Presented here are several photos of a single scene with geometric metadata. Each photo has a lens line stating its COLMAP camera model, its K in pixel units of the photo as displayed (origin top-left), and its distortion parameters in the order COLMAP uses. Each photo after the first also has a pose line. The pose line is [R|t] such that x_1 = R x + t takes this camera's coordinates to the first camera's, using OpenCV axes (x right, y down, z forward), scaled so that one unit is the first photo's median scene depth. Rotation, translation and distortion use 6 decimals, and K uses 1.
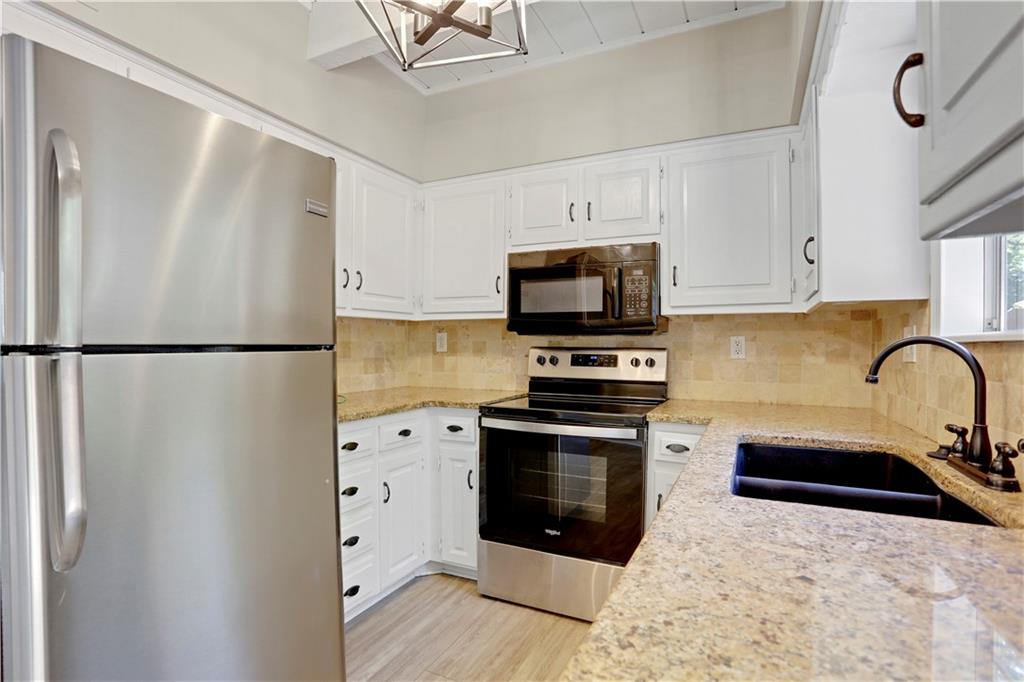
lens RADIAL K [[503.6, 0, 511.2], [0, 503.6, 347.2], [0, 0, 1]] dist [-0.076283, 0.042309]
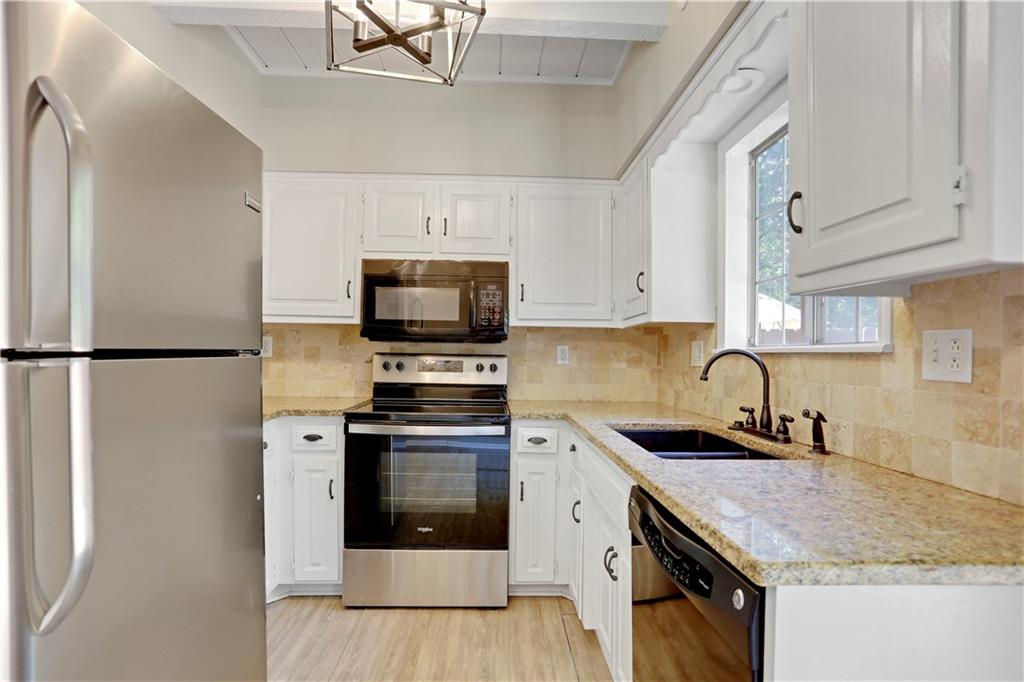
lens RADIAL K [[513.8, 0, 514.1], [0, 513.8, 350.2], [0, 0, 1]] dist [-0.024267, 0.001002]
pose [[0.883048, 0.010808, 0.469158, -0.241106], [-0.008205, 0.999938, -0.007594, -0.000546], [-0.469211, 0.002856, 0.883082, -0.040292]]
